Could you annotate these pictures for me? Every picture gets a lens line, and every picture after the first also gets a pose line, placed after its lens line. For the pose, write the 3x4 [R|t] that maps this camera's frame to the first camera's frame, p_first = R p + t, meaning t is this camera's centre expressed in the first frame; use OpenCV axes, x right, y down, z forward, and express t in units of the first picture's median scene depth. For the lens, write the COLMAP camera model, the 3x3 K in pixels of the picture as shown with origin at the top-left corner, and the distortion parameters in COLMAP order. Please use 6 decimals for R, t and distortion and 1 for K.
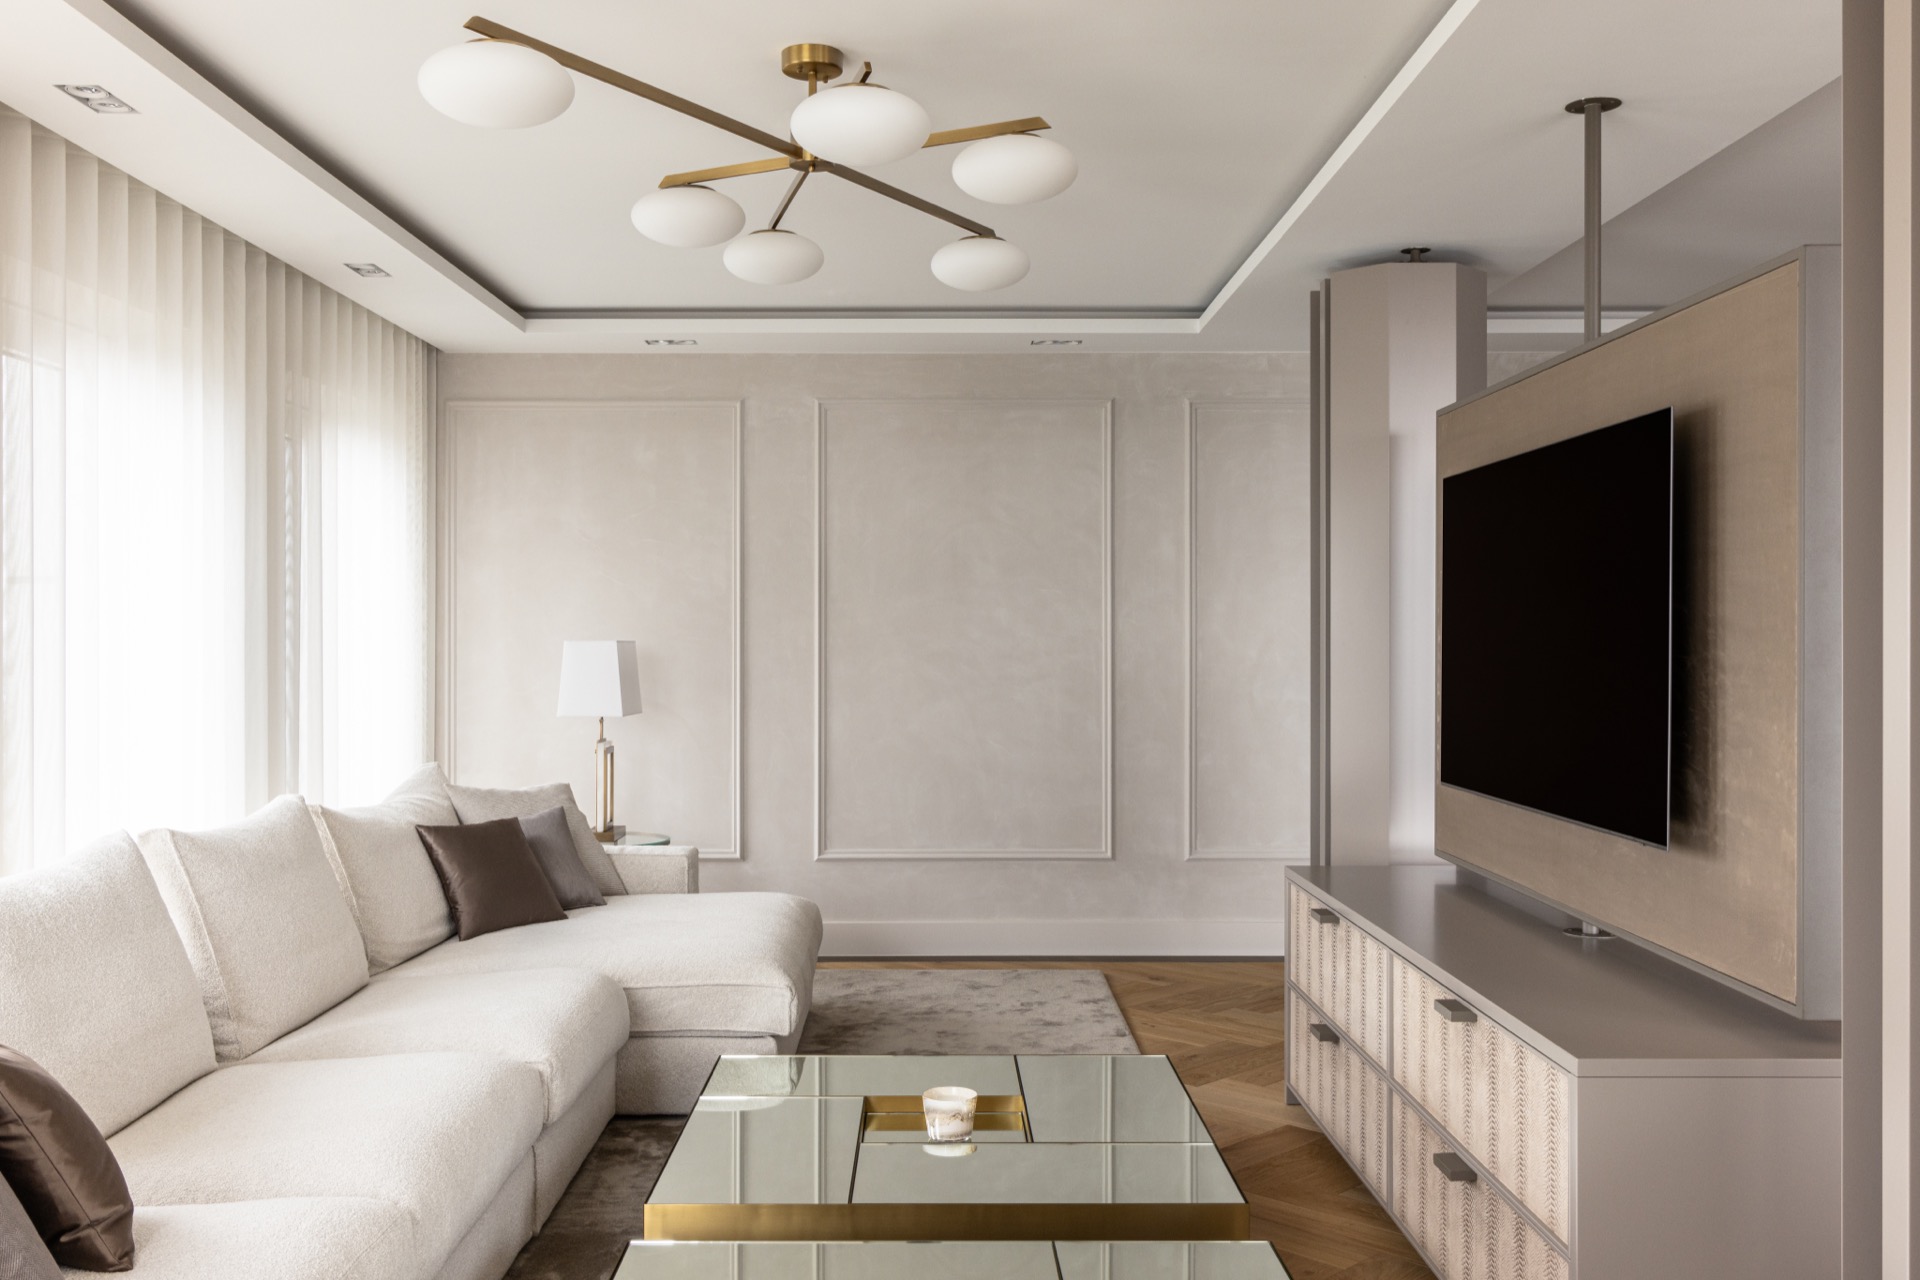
lens RADIAL K [[1702.6, 0, 959.2], [0, 1702.6, 639.6], [0, 0, 1]] dist [0.020085, -0.001139]
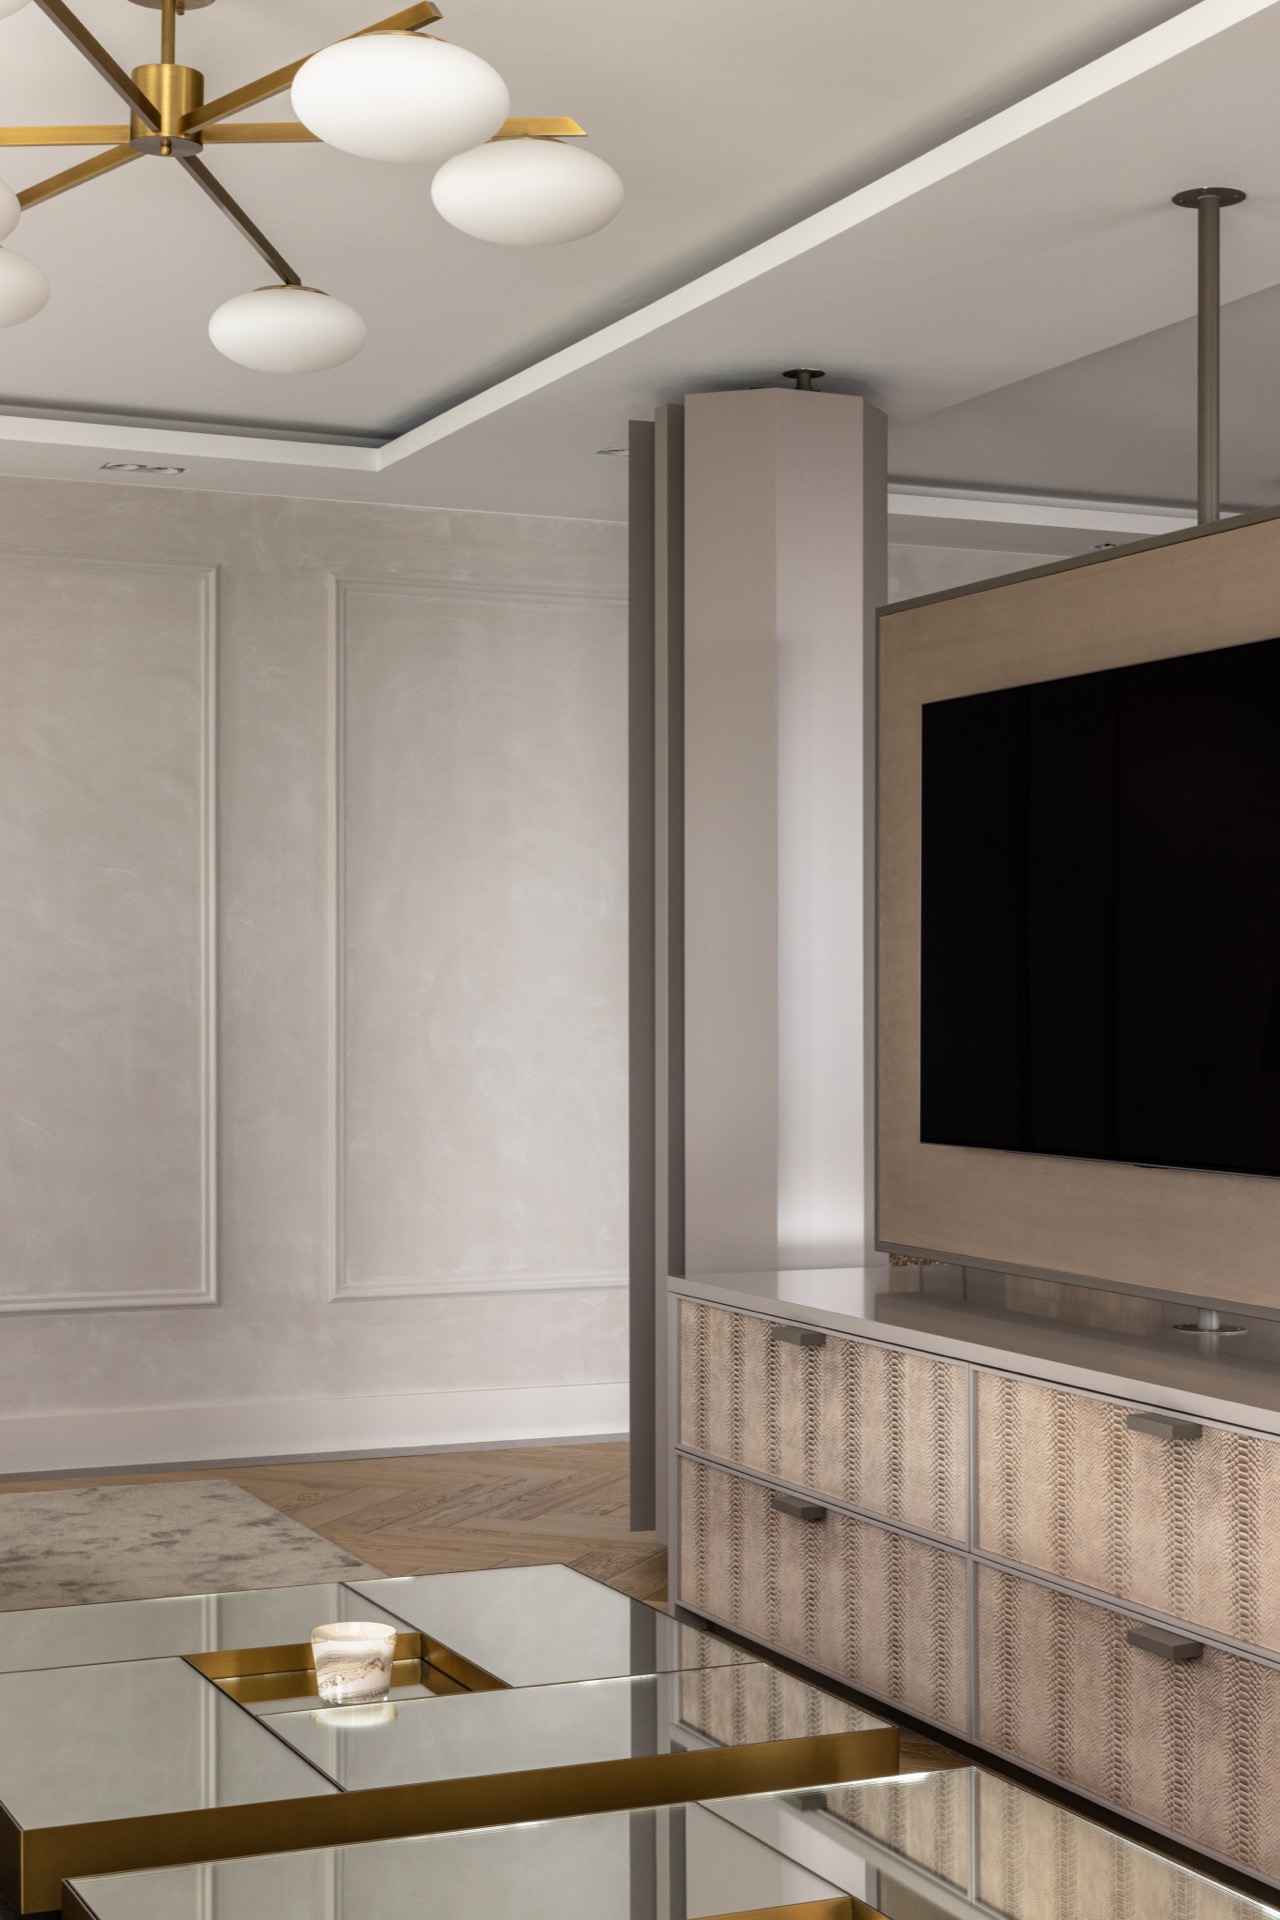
lens RADIAL K [[2794.5, 0, 640.1], [0, 2794.5, 961.5], [0, 0, 1]] dist [0.017829, 0.000000]
pose [[0.916118, 0.006959, 0.400849, -0.194532], [-0.001746, 0.999909, -0.013367, 0.018607], [-0.400906, 0.011546, 0.916046, 0.001451]]
